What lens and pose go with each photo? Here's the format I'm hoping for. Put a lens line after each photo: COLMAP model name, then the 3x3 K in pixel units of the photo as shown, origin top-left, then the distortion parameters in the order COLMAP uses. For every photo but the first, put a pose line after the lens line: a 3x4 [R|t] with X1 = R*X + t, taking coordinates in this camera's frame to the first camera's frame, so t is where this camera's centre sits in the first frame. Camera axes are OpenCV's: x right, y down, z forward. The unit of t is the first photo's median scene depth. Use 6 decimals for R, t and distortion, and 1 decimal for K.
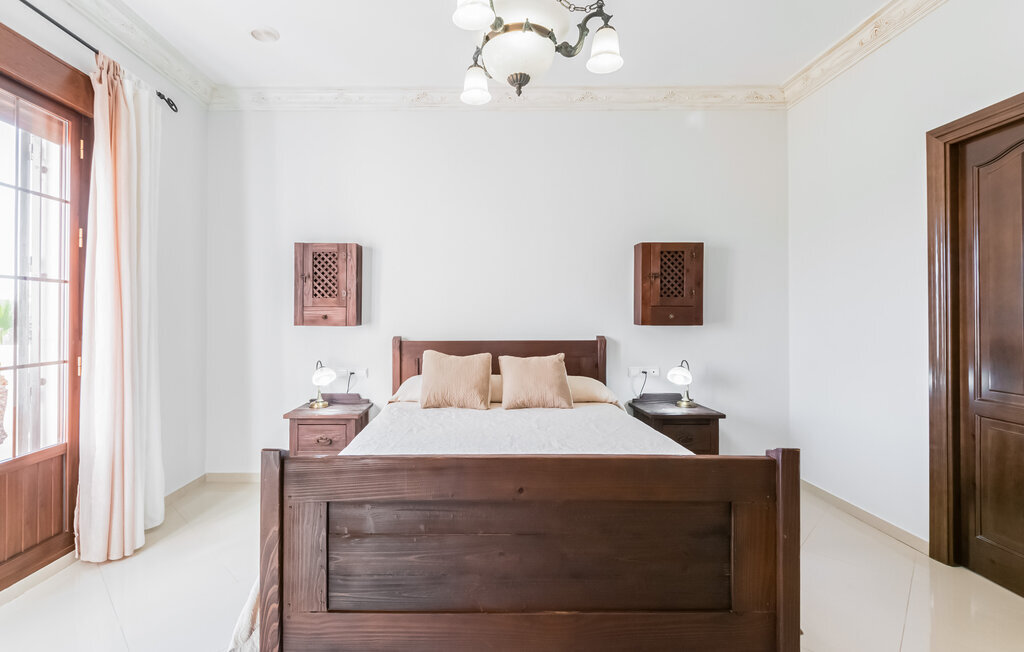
lens RADIAL K [[467.5, 0, 479.6], [0, 467.5, 306.0], [0, 0, 1]] dist [-0.000898, -0.000149]
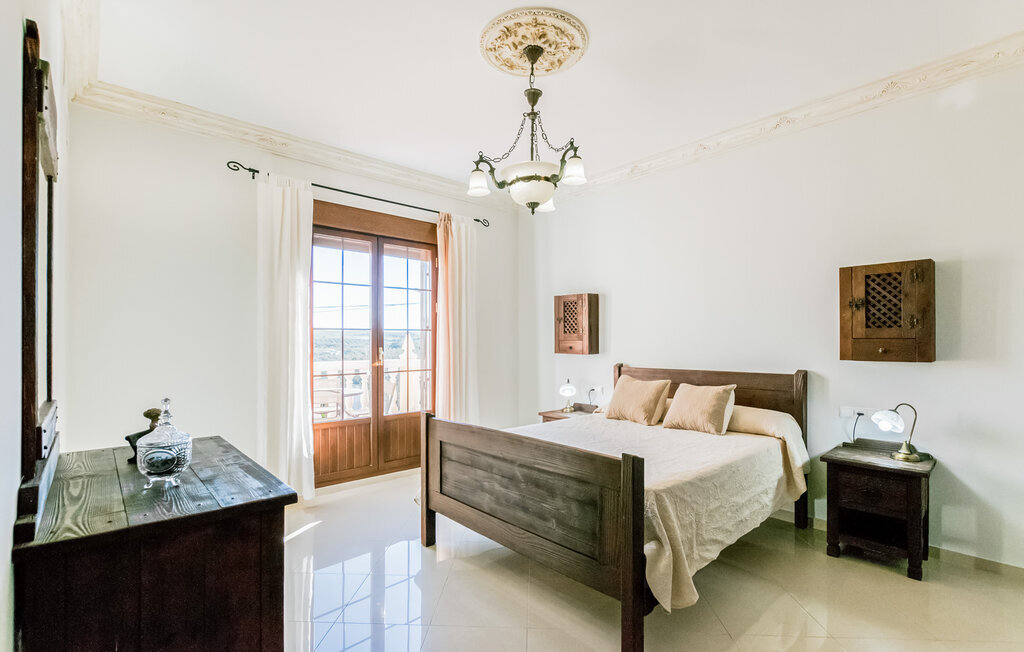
lens RADIAL K [[461.0, 0, 515.0], [0, 461.0, 329.2], [0, 0, 1]] dist [-0.001276, -0.000140]
pose [[0.679643, -0.019729, -0.733278, 0.569248], [0.016779, 0.999795, -0.011348, -0.018561], [0.733351, -0.004591, 0.679835, -0.059357]]
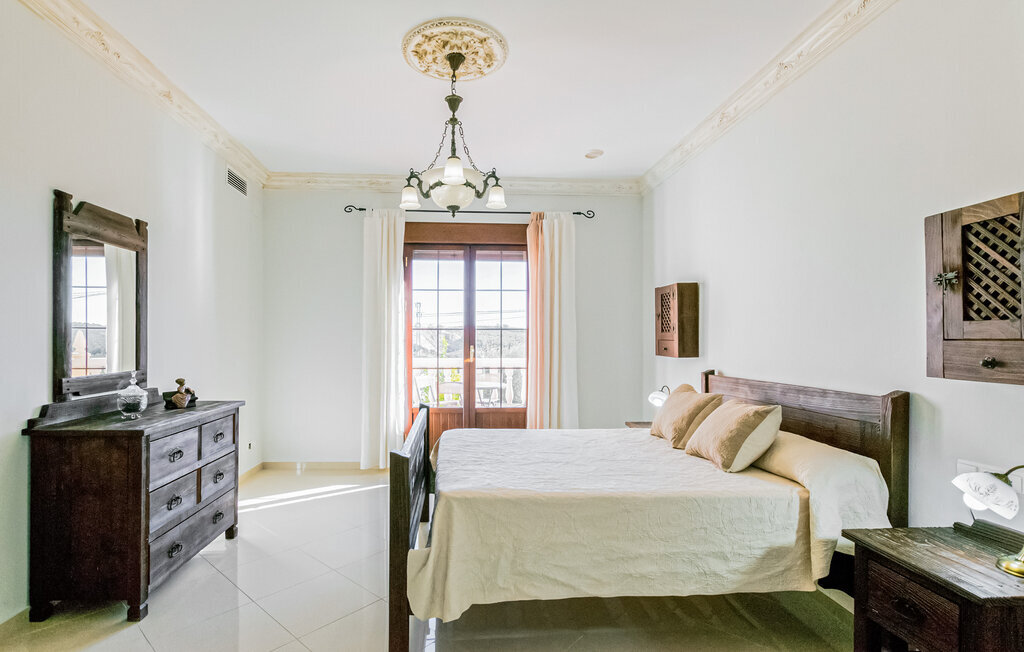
lens RADIAL K [[483.6, 0, 485.2], [0, 483.6, 327.6], [0, 0, 1]] dist [-0.001482, -0.000264]
pose [[0.062120, -0.023585, -0.997790, 0.850239], [0.016139, 0.999614, -0.022624, -0.009549], [0.997938, -0.014698, 0.062477, 0.474599]]
